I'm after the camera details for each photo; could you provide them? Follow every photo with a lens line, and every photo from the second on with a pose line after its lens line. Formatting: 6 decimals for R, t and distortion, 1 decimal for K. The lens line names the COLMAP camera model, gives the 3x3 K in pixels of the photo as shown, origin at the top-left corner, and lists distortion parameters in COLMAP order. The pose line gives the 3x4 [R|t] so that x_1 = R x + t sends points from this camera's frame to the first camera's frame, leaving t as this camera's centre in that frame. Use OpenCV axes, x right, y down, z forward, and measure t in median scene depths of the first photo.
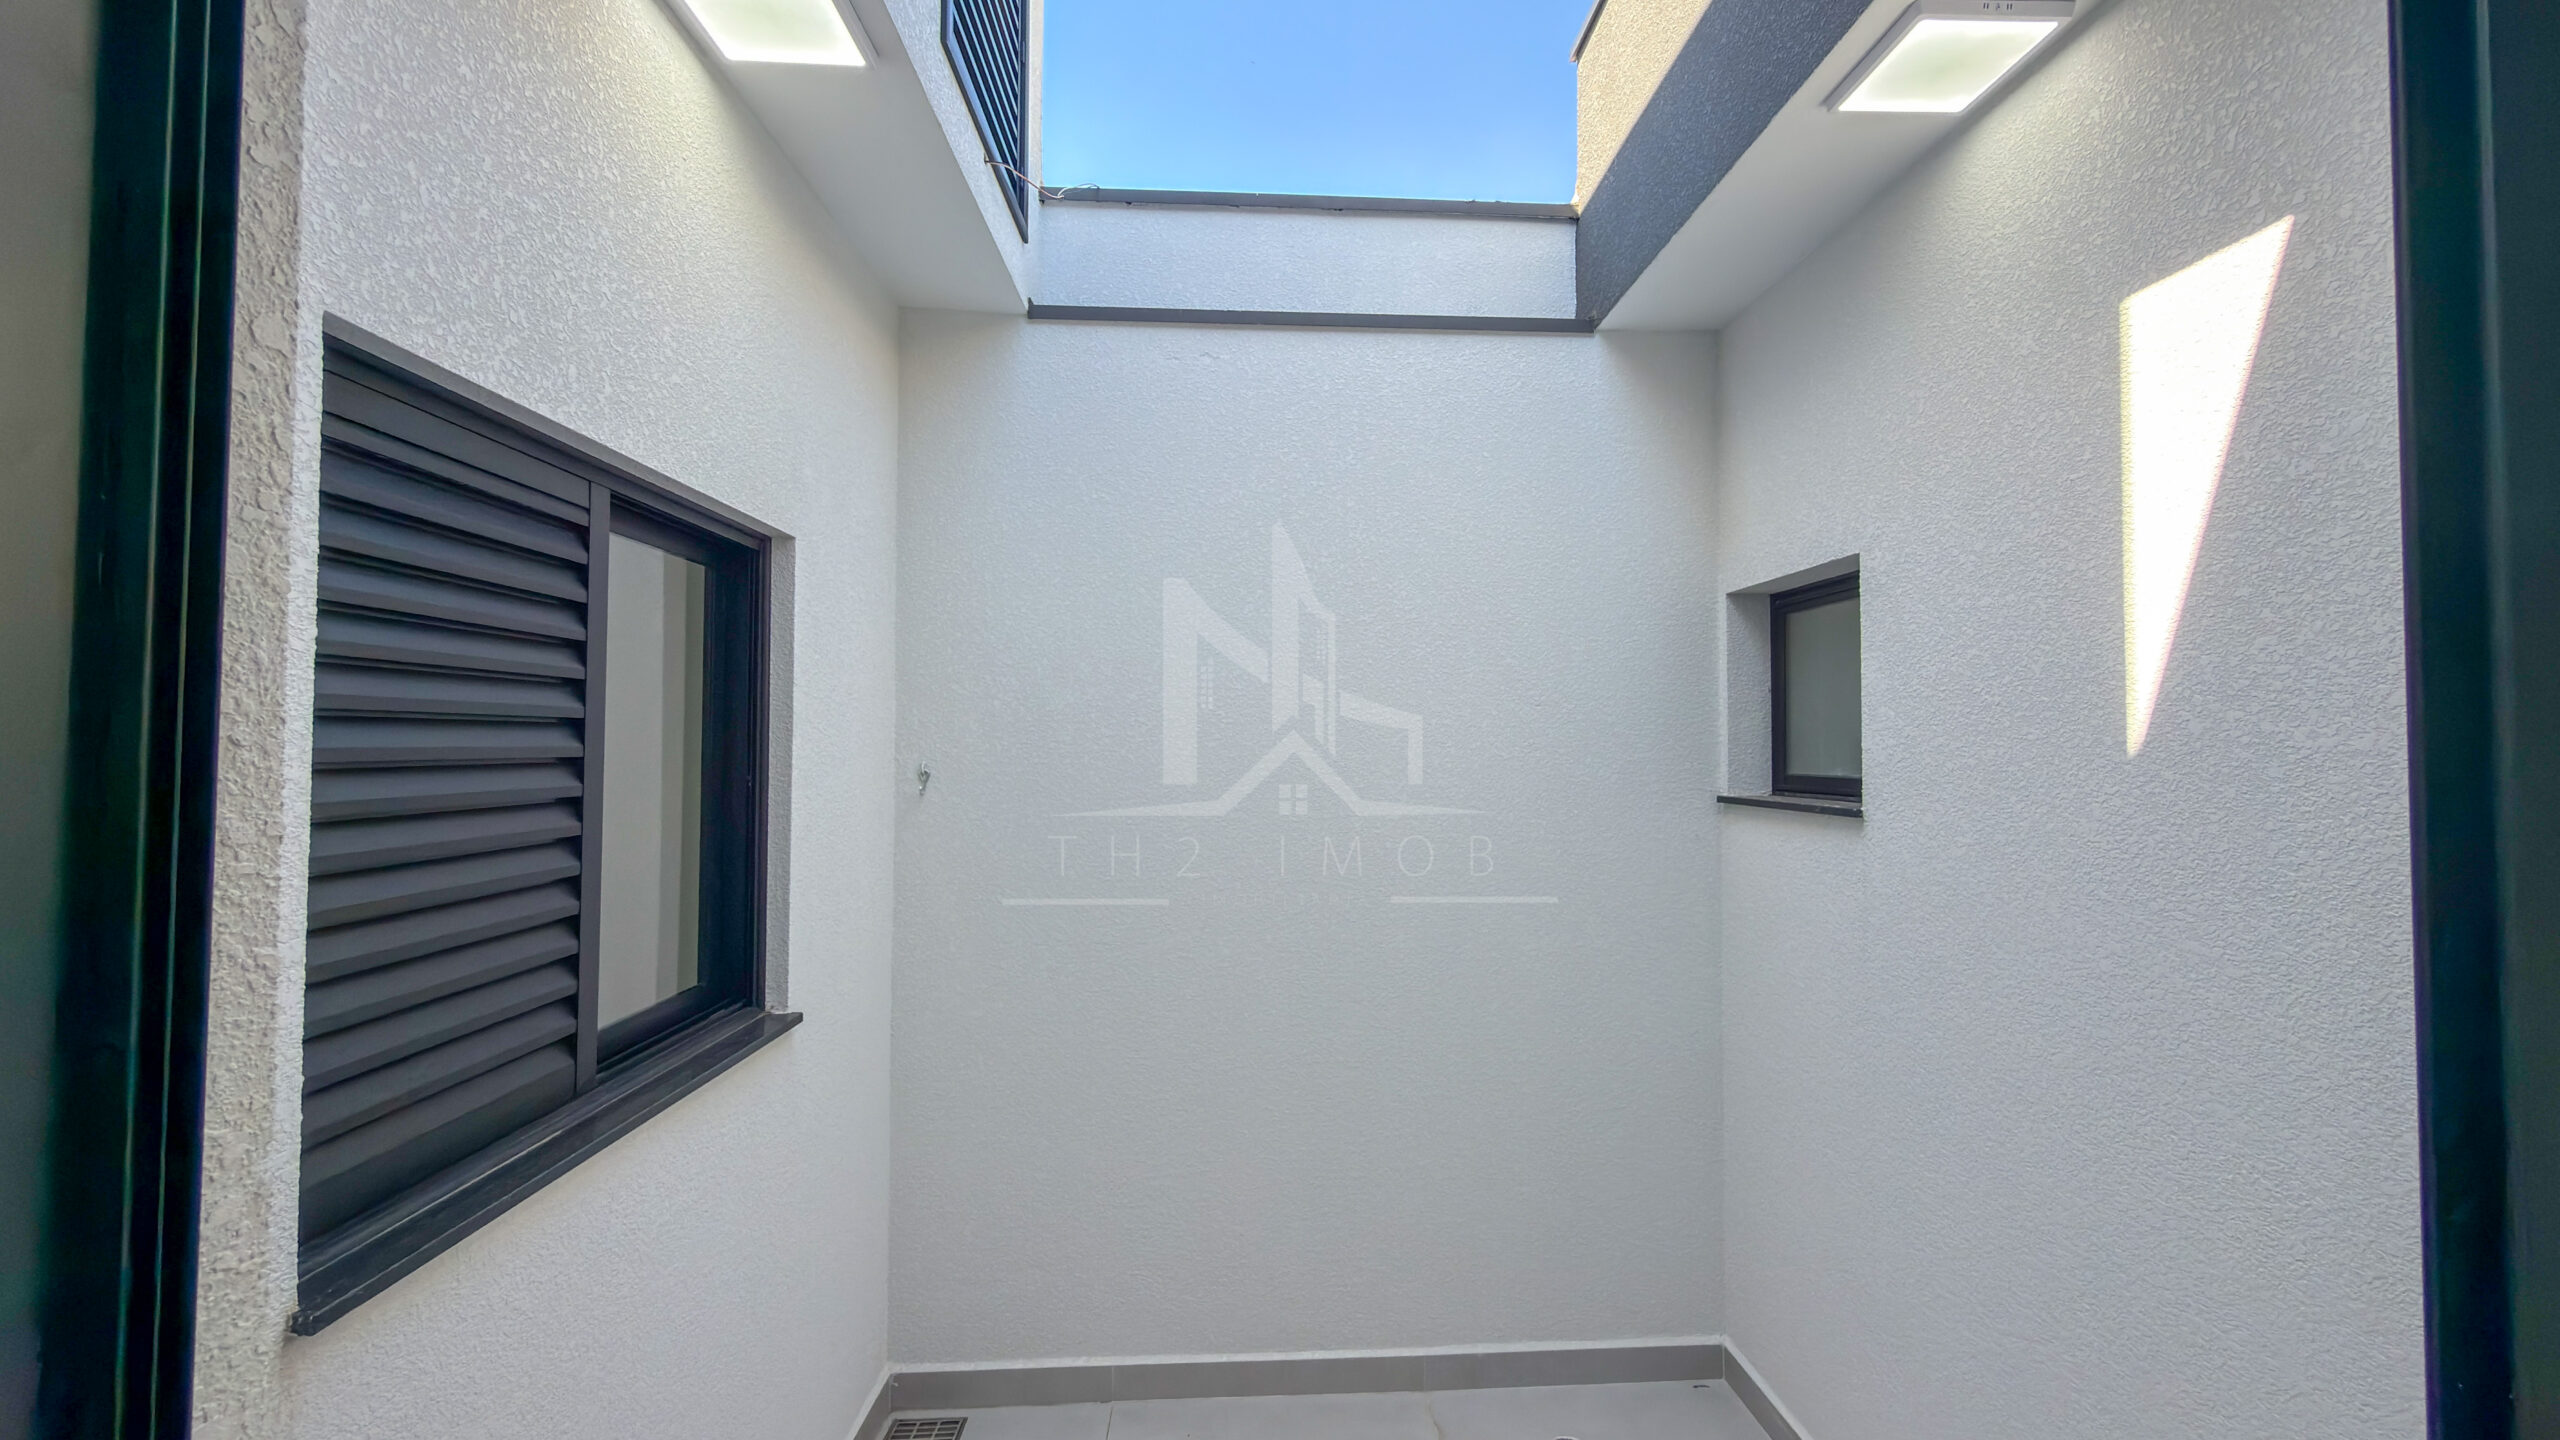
lens RADIAL K [[1022.3, 0, 1280.0], [0, 1022.3, 720.0], [0, 0, 1]] dist [-0.000002, -0.000060]
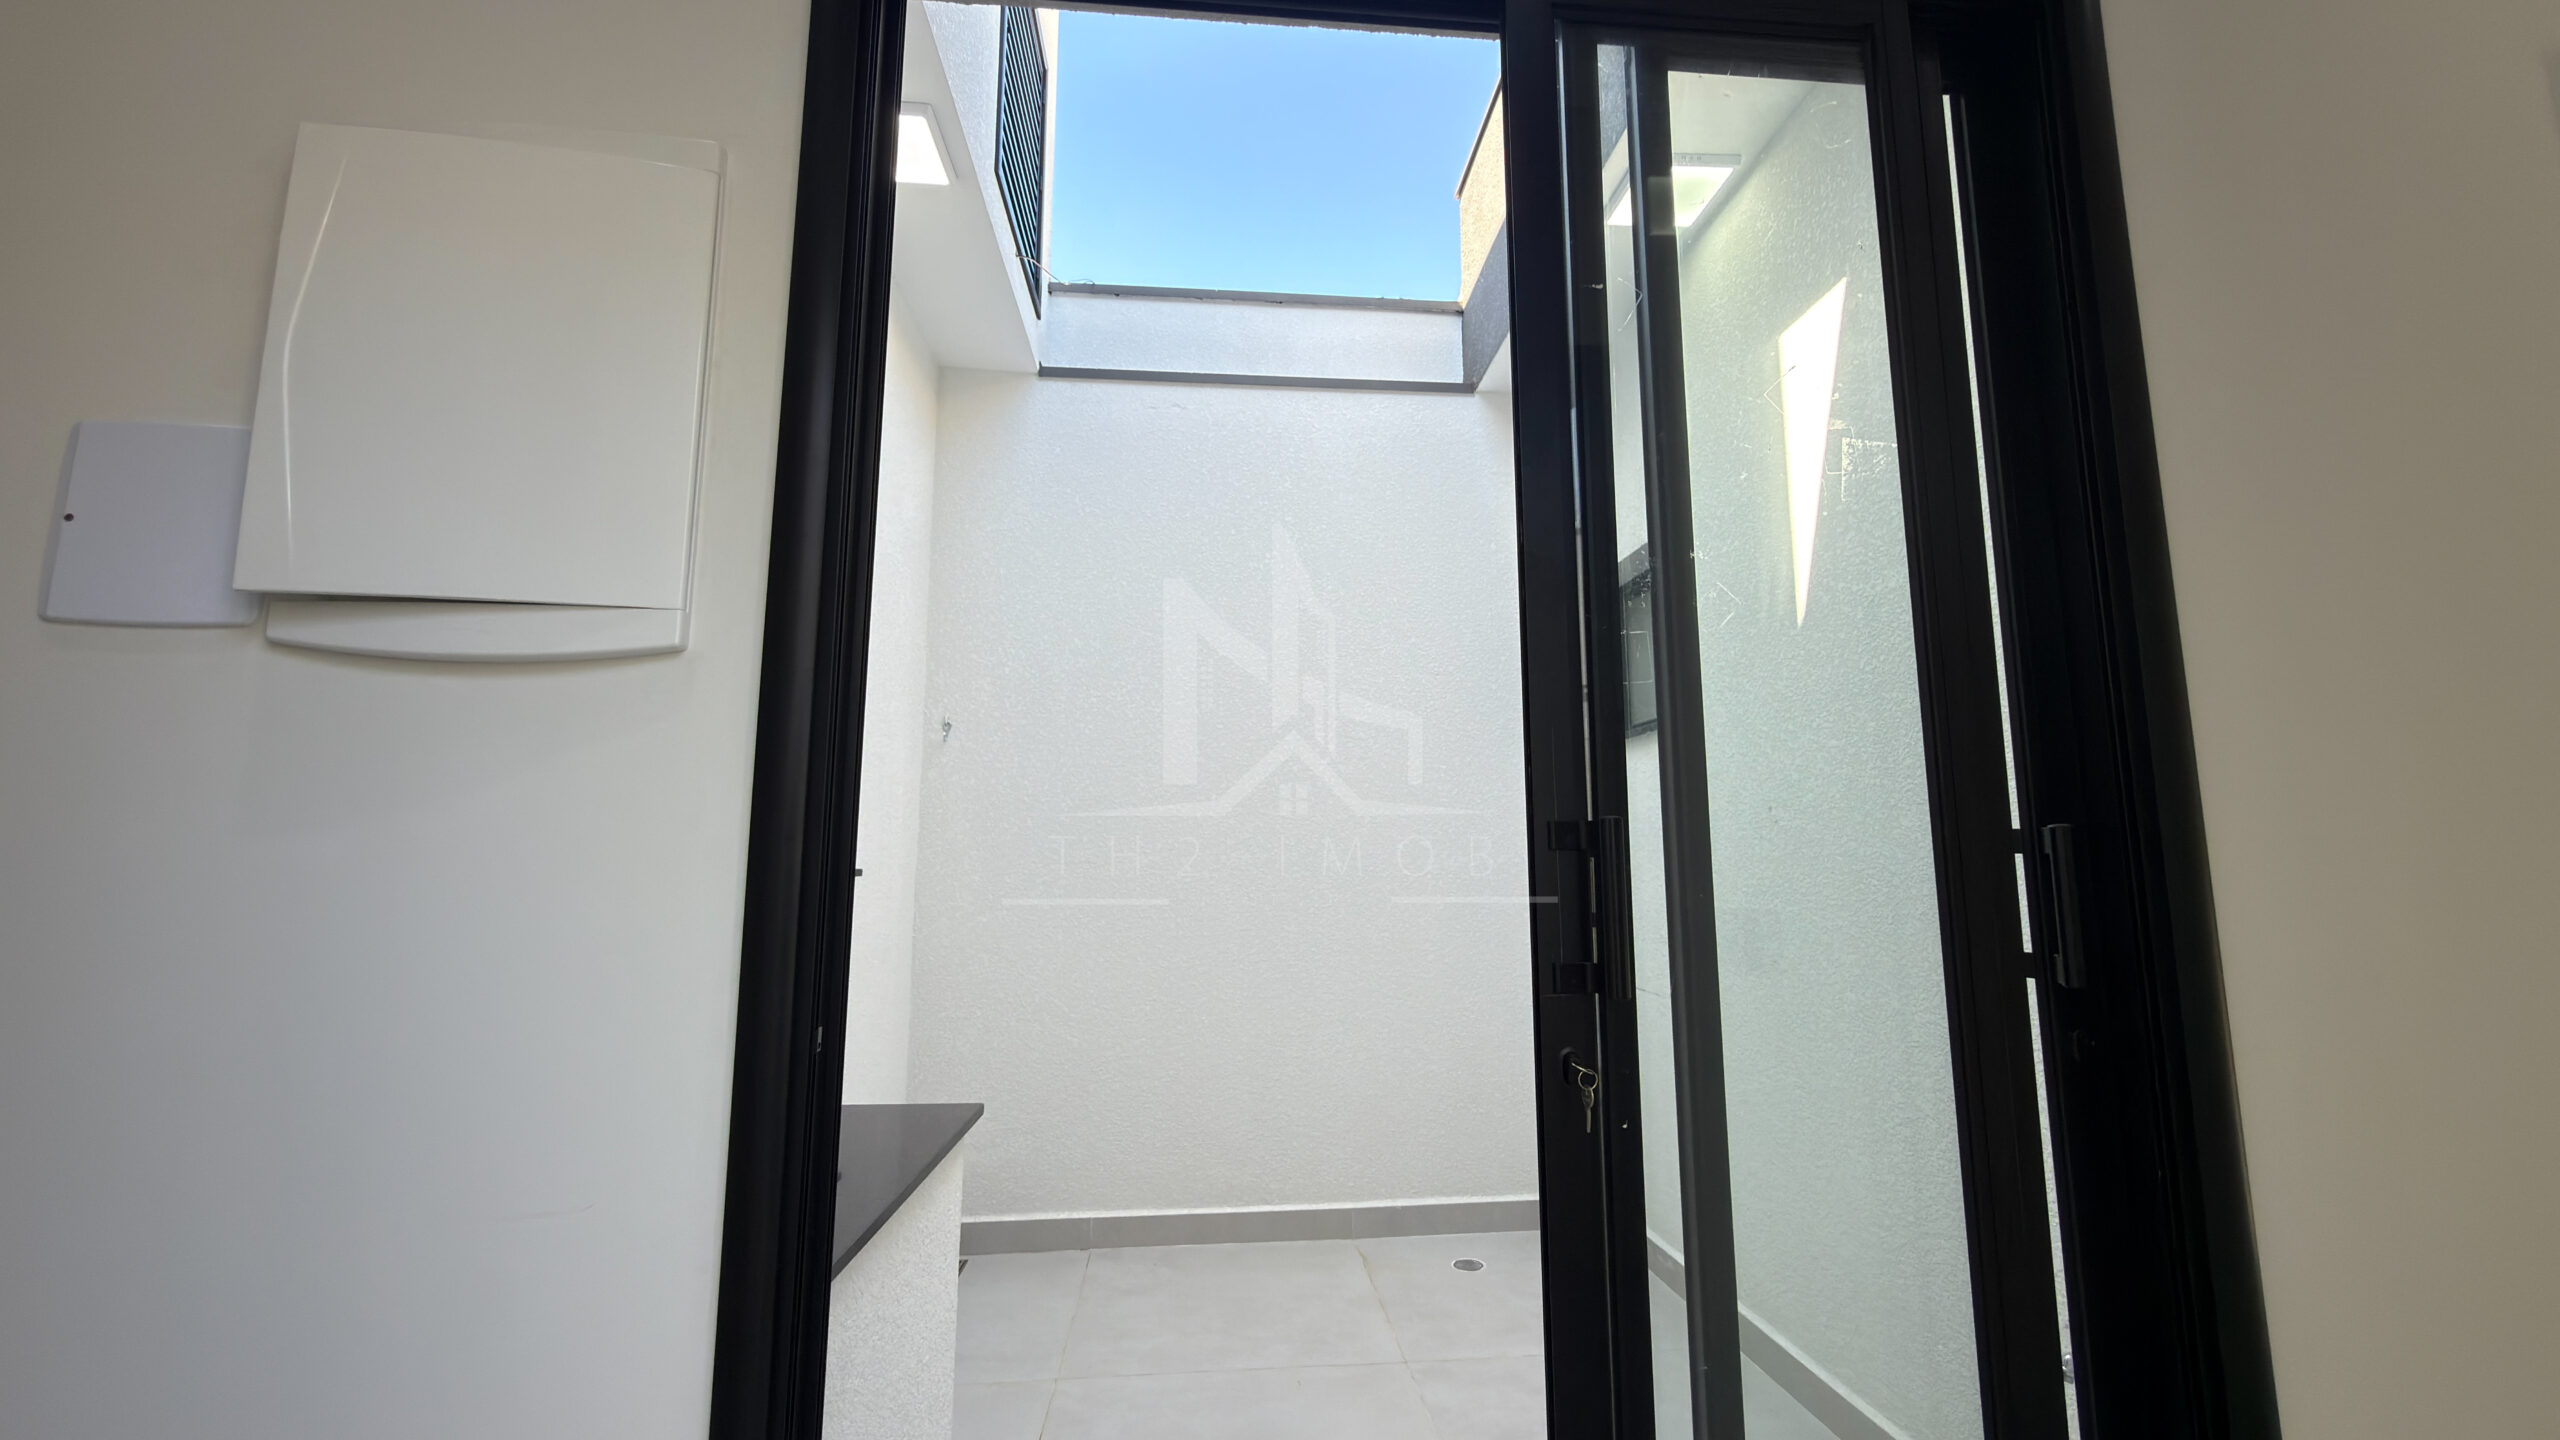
lens RADIAL K [[1022.3, 0, 1280.0], [0, 1022.3, 720.0], [0, 0, 1]] dist [-0.000002, -0.000060]
pose [[0.999499, -0.000575, 0.031643, 0.018568], [0.004128, 0.993663, -0.112324, 0.190183], [-0.031378, 0.112398, 0.993168, -0.252380]]
